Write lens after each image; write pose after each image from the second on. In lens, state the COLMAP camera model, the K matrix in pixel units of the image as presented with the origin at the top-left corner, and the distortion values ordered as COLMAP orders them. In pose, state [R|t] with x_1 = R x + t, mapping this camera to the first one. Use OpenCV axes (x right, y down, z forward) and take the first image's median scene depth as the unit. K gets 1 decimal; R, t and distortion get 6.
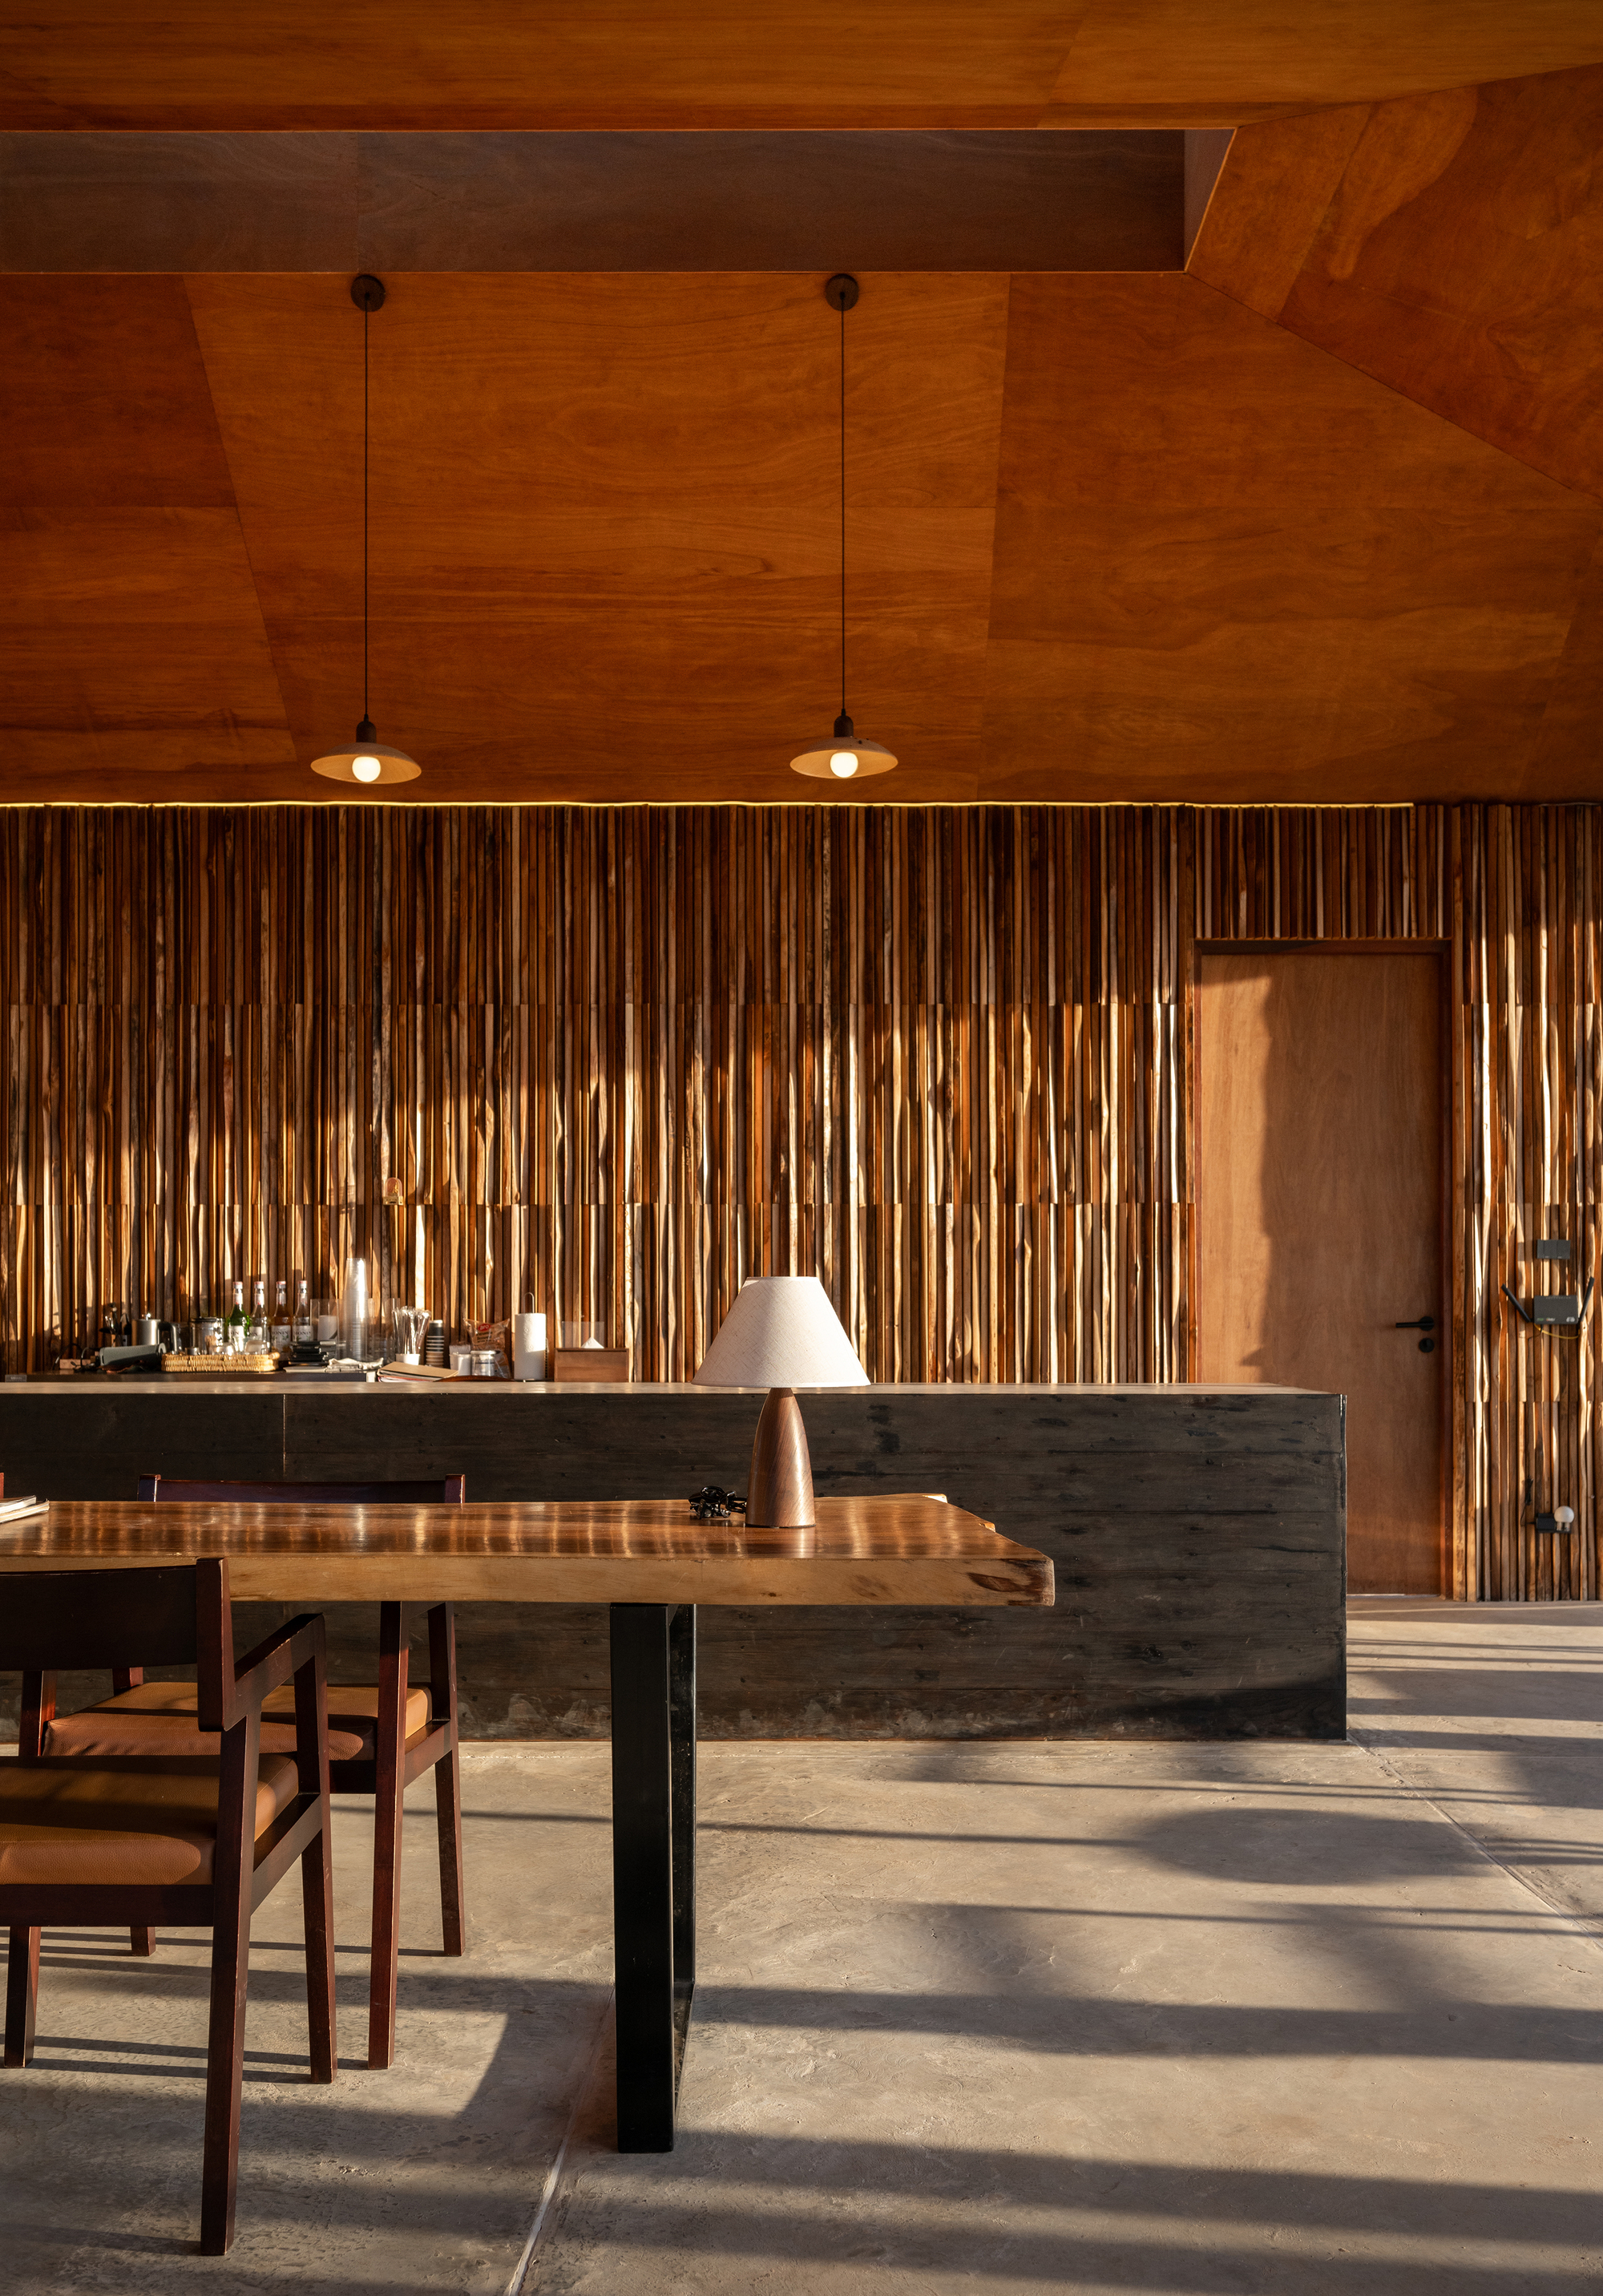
lens RADIAL K [[2121.7, 0, 868.8], [0, 2121.7, 1294.9], [0, 0, 1]] dist [-0.002017, -0.001306]
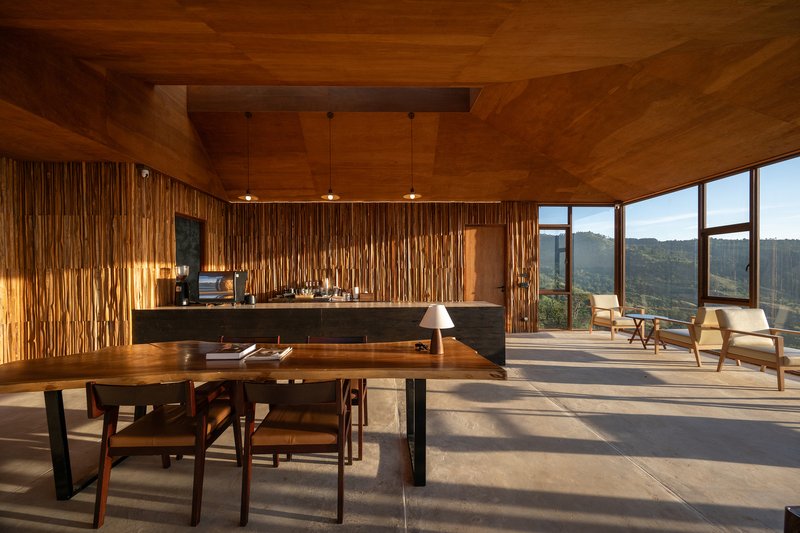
lens RADIAL K [[321.0, 0, 398.4], [0, 321.0, 275.1], [0, 0, 1]] dist [-0.000867, -0.000051]
pose [[0.999692, -0.006693, 0.023879, -0.060084], [0.006381, 0.999894, 0.013115, -0.036109], [-0.023964, -0.012959, 0.999629, 0.088421]]
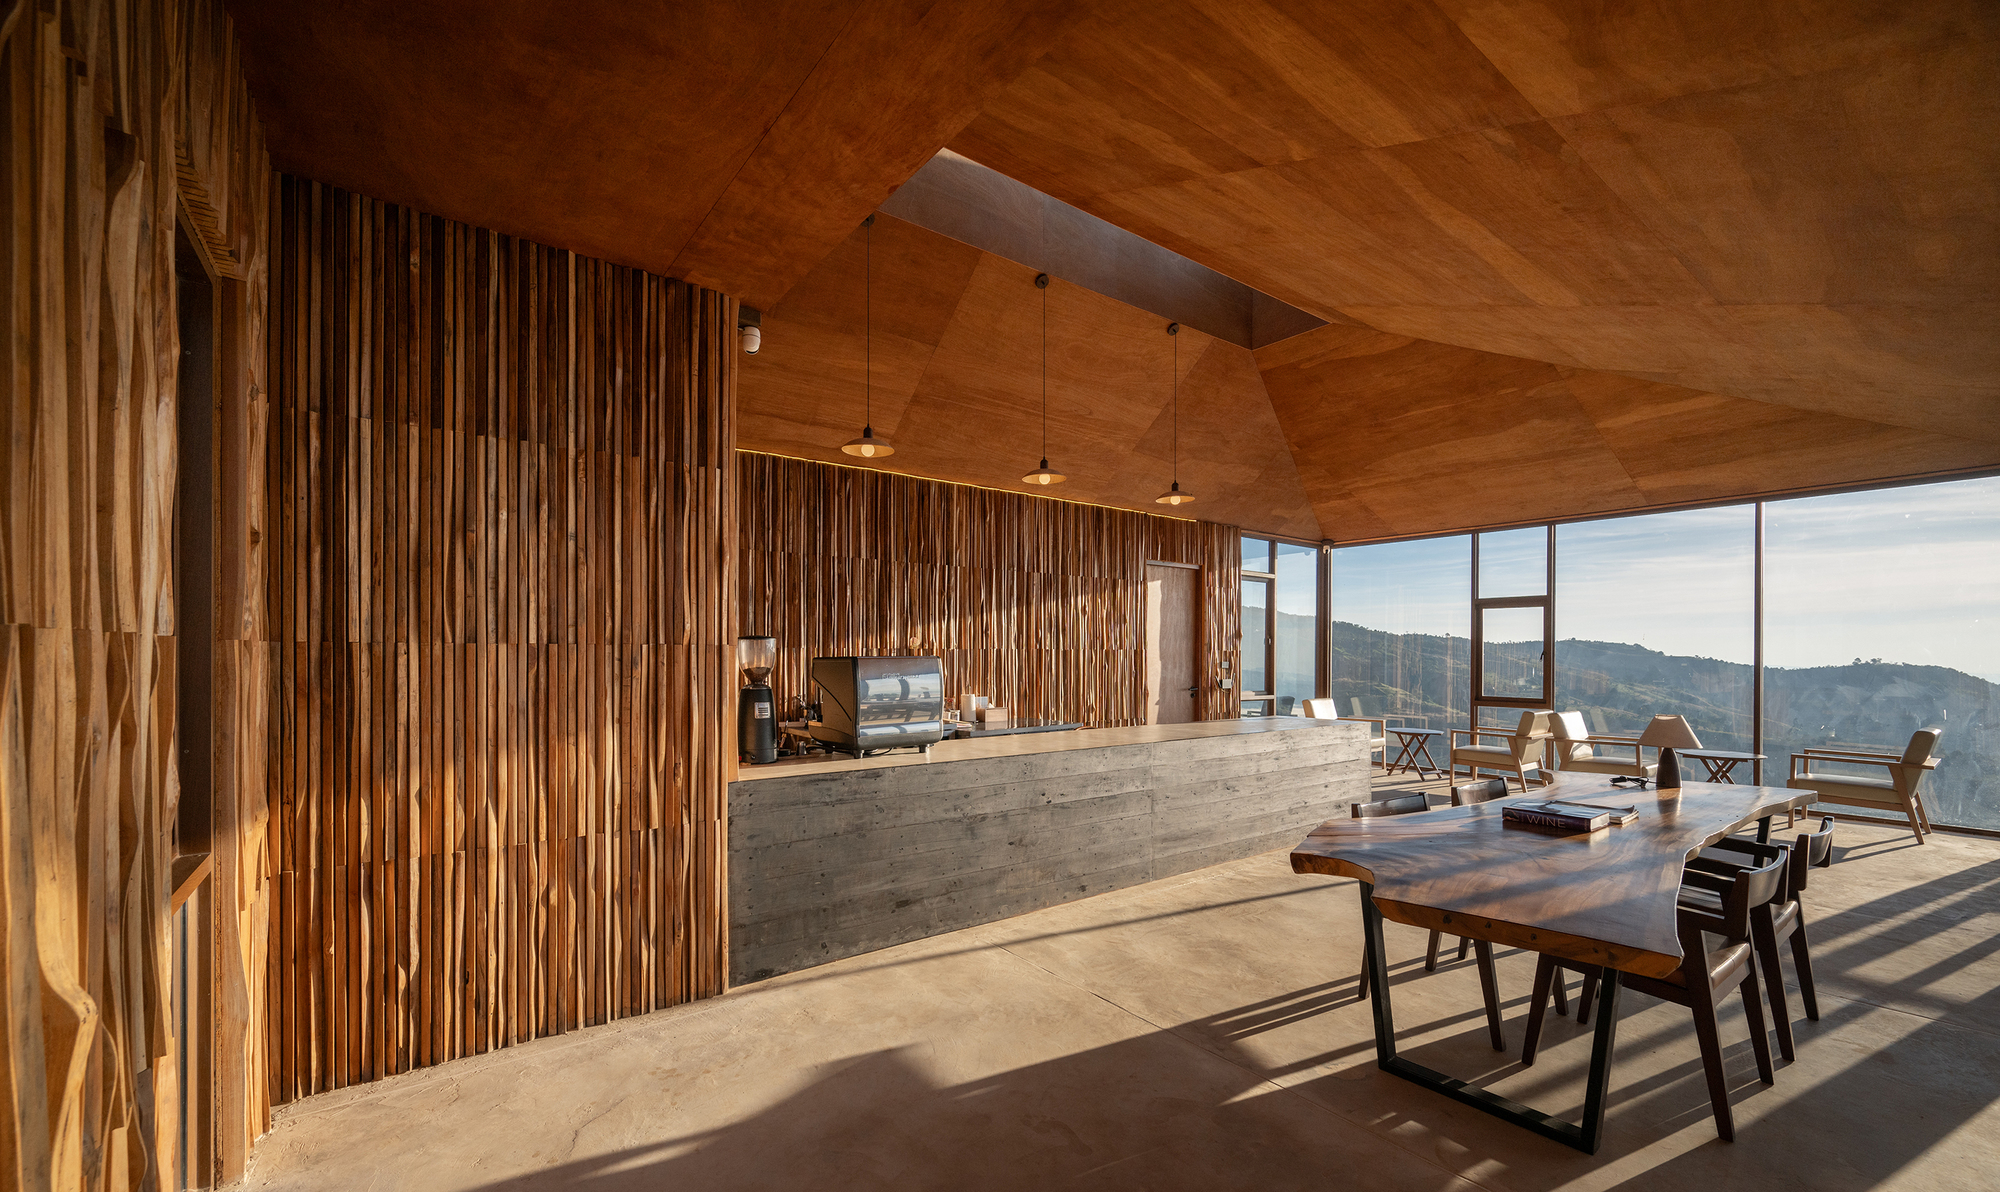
lens RADIAL K [[801.0, 0, 1000.8], [0, 801.0, 657.4], [0, 0, 1]] dist [0.000765, 0.000039]
pose [[0.800535, -0.000420, 0.599285, -0.674840], [-0.007439, 0.999916, 0.010637, -0.043779], [-0.599239, -0.012973, 0.800465, 0.239806]]
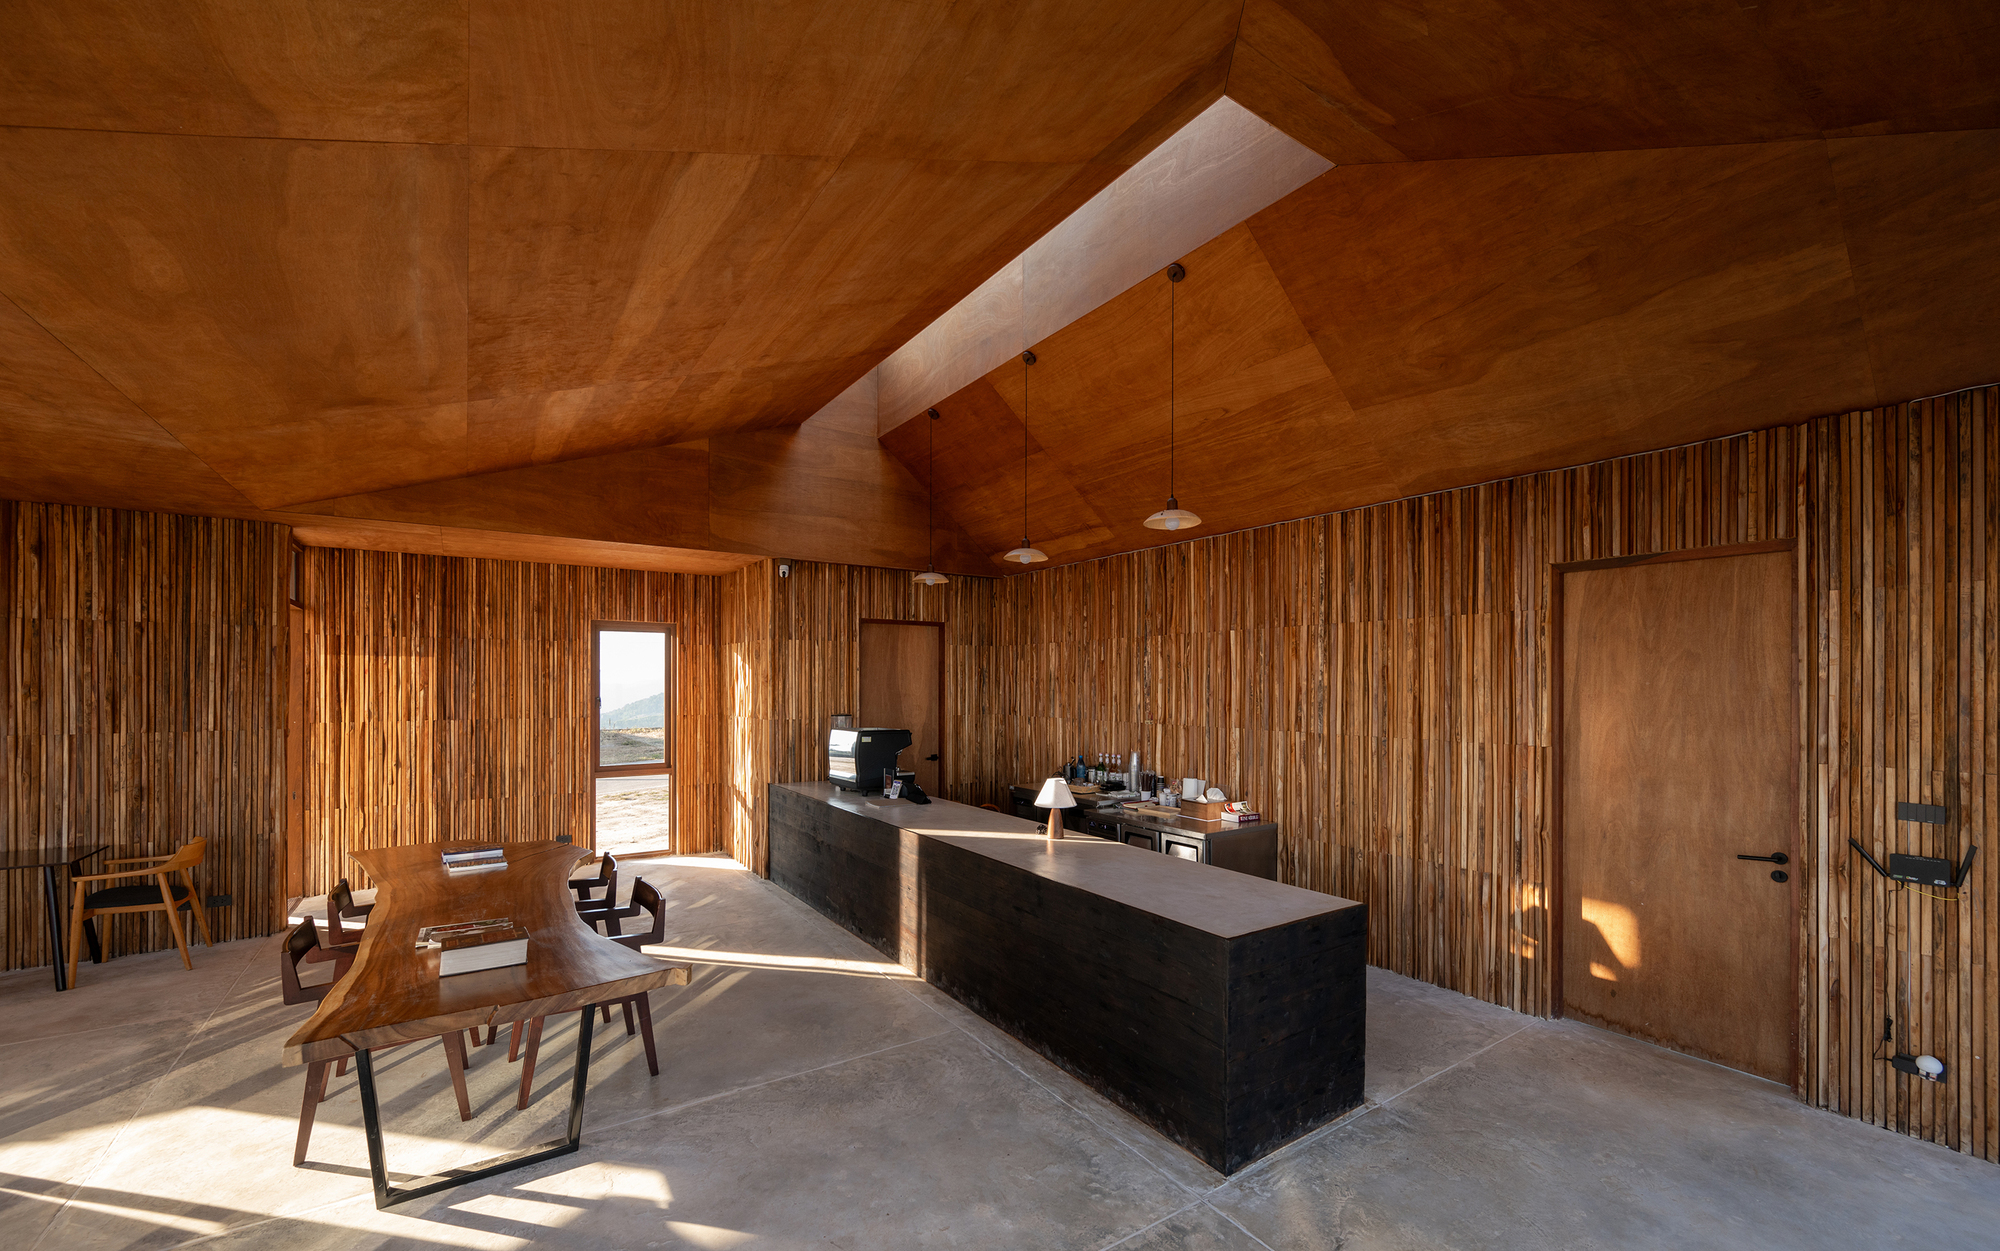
lens RADIAL K [[798.0, 0, 997.1], [0, 798.0, 682.4], [0, 0, 1]] dist [0.002235, 0.000134]
pose [[0.550512, 0.002210, -0.834825, 0.406585], [0.001599, 0.999992, 0.003702, -0.090771], [0.834826, -0.003373, 0.550504, 0.389029]]
